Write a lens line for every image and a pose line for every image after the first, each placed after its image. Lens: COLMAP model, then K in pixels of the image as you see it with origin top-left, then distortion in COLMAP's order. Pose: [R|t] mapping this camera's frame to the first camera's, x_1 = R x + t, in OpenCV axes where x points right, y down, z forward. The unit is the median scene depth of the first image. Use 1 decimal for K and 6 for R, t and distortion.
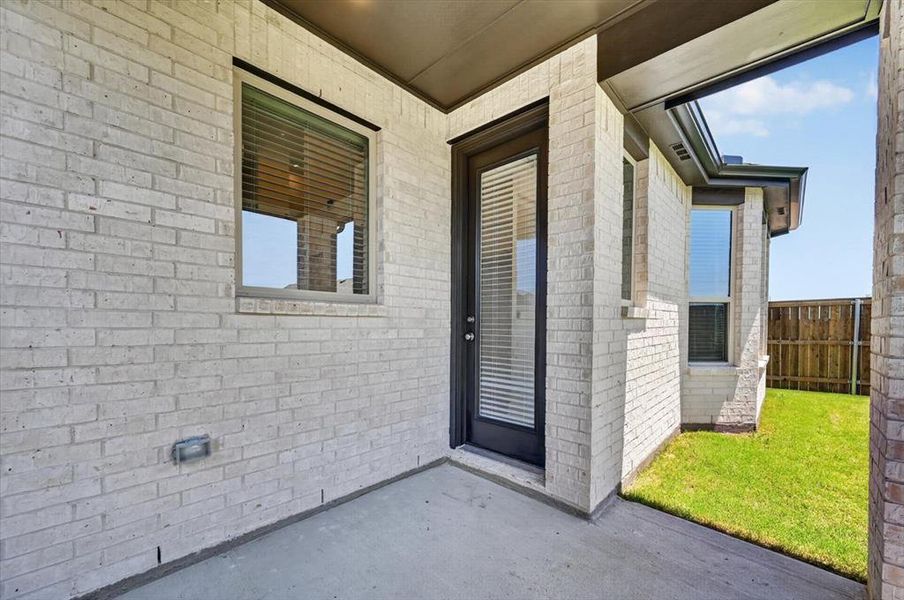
lens RADIAL K [[362.8, 0, 463.8], [0, 362.8, 335.3], [0, 0, 1]] dist [0.000182, -0.000053]
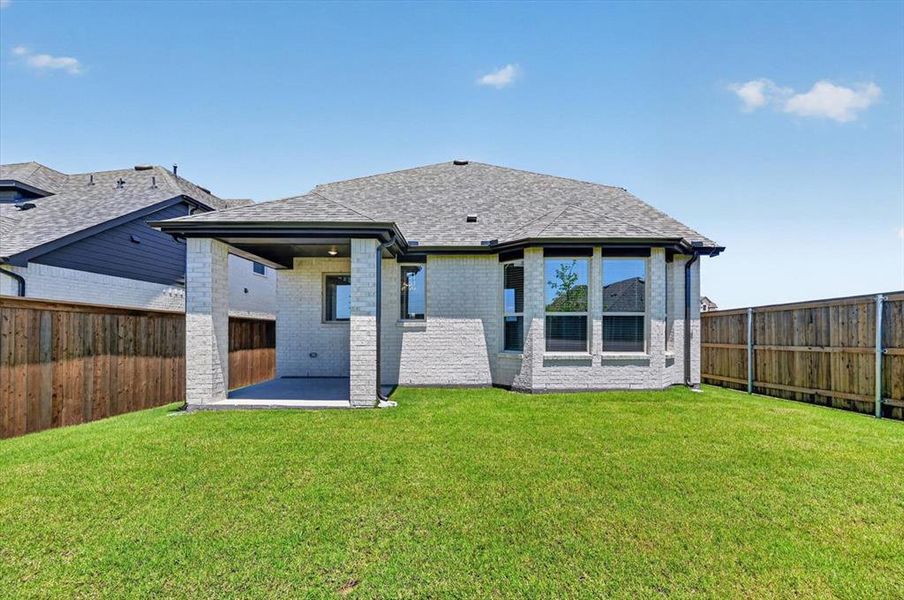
lens RADIAL K [[355.6, 0, 456.4], [0, 355.6, 334.7], [0, 0, 1]] dist [-0.001292, -0.000209]
pose [[0.665106, -0.001228, -0.746748, 2.616659], [-0.022833, 0.999498, -0.021981, 0.060981], [0.746400, 0.031670, 0.664743, -0.486142]]
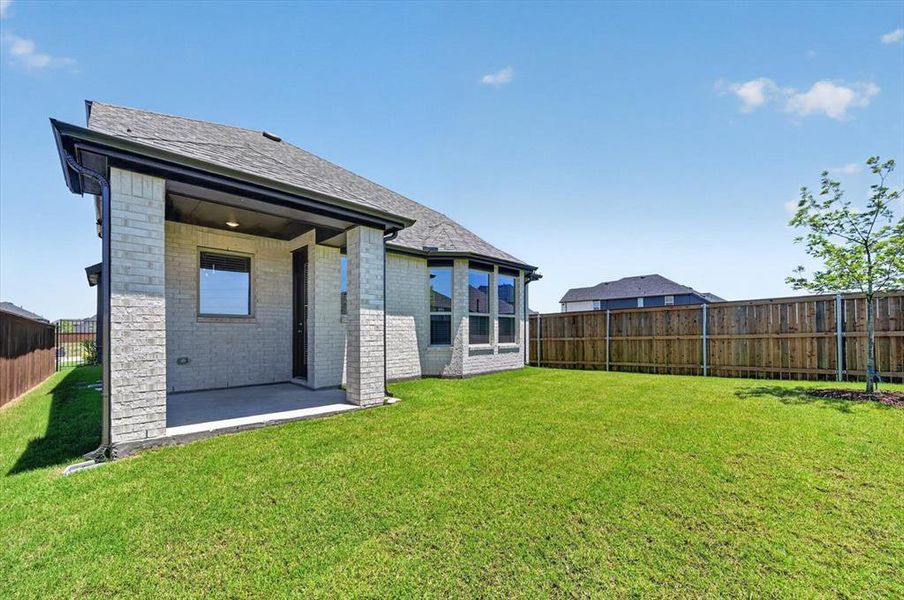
lens RADIAL K [[355.6, 0, 456.4], [0, 355.6, 334.7], [0, 0, 1]] dist [-0.001292, -0.000209]
pose [[0.998003, -0.010400, -0.062302, 1.317959], [0.008476, 0.999481, -0.031067, 0.120062], [0.062593, 0.030477, 0.997574, -1.419266]]
